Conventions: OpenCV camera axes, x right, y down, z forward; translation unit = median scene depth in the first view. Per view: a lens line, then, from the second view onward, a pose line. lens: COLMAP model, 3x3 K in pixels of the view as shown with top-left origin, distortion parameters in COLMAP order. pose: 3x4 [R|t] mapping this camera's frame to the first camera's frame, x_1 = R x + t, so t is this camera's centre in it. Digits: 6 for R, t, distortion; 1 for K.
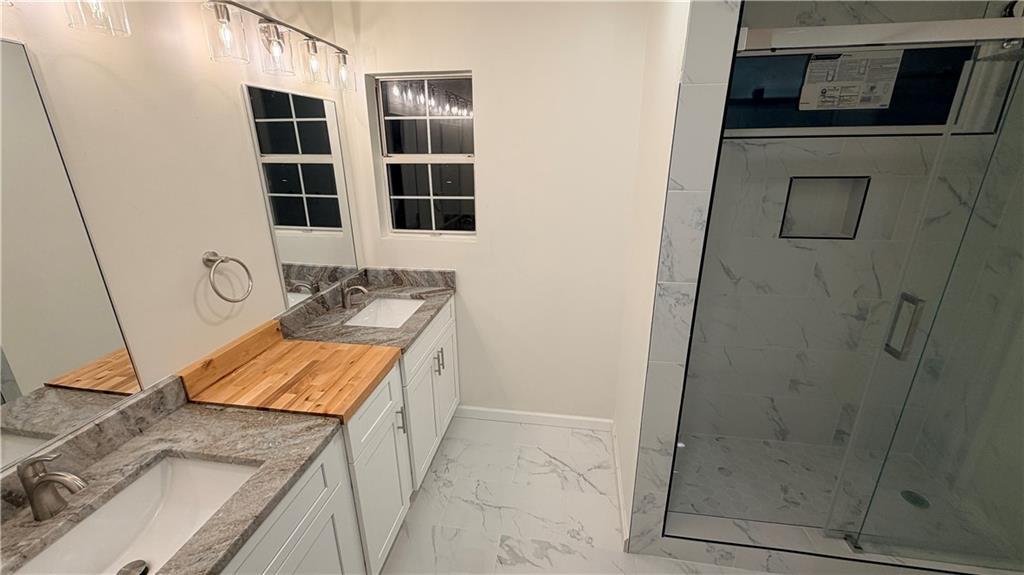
lens RADIAL K [[406.0, 0, 508.2], [0, 406.0, 288.2], [0, 0, 1]] dist [0.001050, 0.000169]
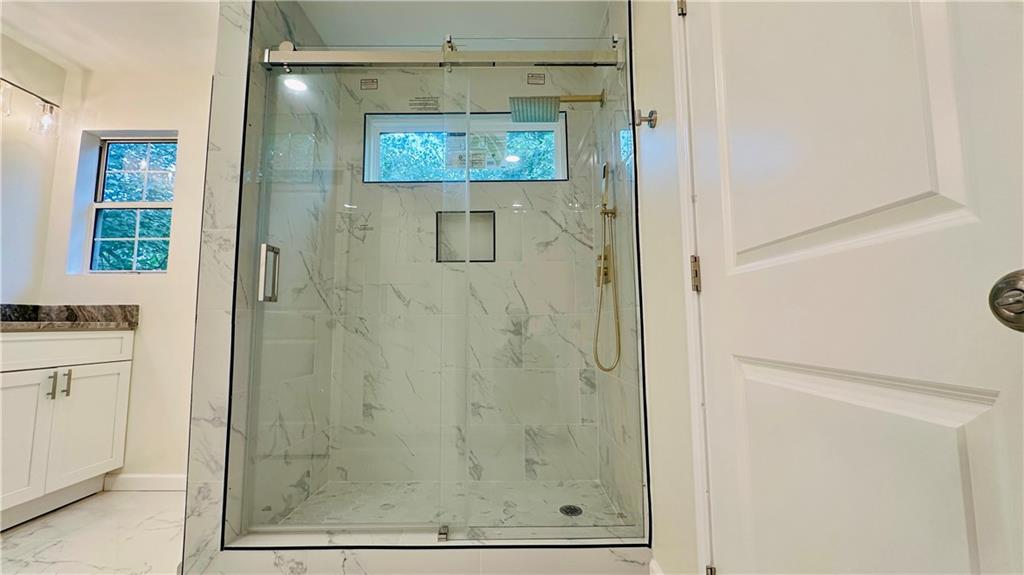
lens RADIAL K [[408.1, 0, 510.0], [0, 408.1, 285.4], [0, 0, 1]] dist [-0.002709, 0.000059]
pose [[0.987638, 0.018168, 0.155694, 0.737832], [0.048418, 0.909331, -0.413247, 0.446979], [-0.149085, 0.415677, 0.897210, -0.036273]]
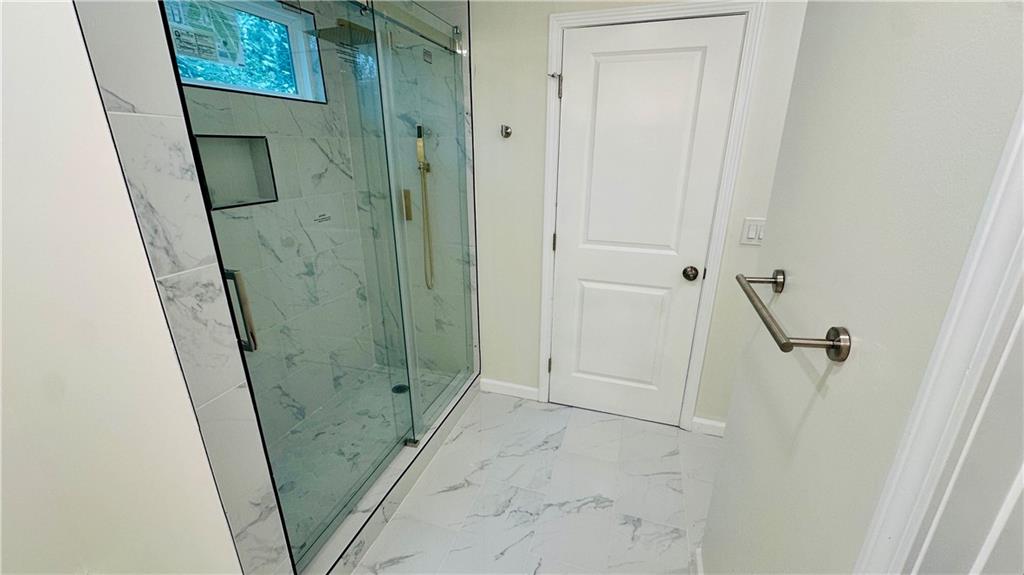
lens RADIAL K [[408.1, 0, 513.6], [0, 408.1, 286.3], [0, 0, 1]] dist [-0.002709, 0.000059]
pose [[0.150305, -0.306747, 0.939848, -0.074789], [0.317249, 0.915338, 0.248011, 0.008748], [-0.936355, 0.260889, 0.234895, 0.281785]]
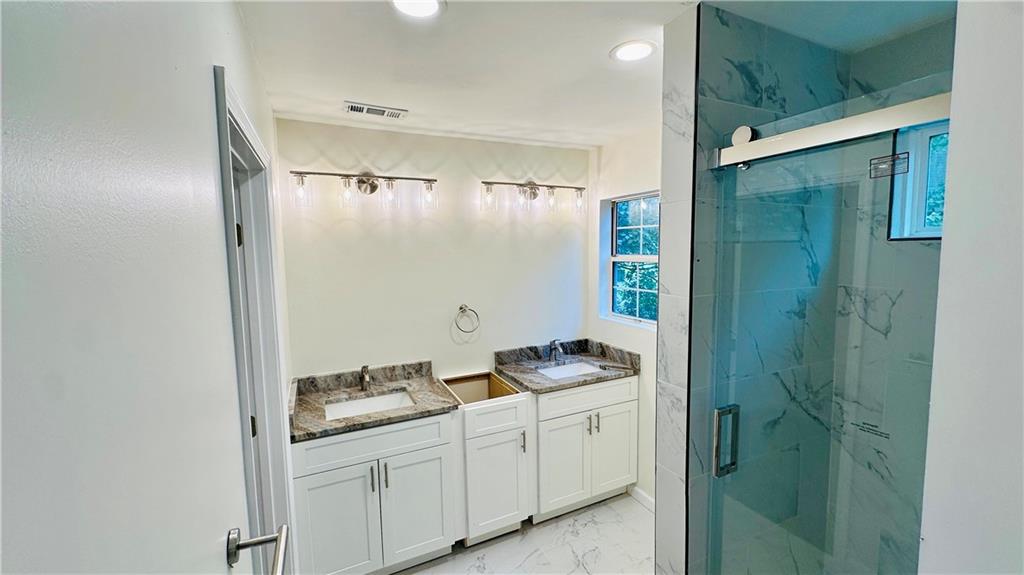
lens RADIAL K [[408.1, 0, 513.7], [0, 408.1, 287.0], [0, 0, 1]] dist [-0.002709, 0.000059]
pose [[0.571156, 0.075084, -0.817401, 0.714670], [-0.253961, 0.963112, -0.088986, -0.040663], [0.780567, 0.258413, 0.569155, 0.047120]]
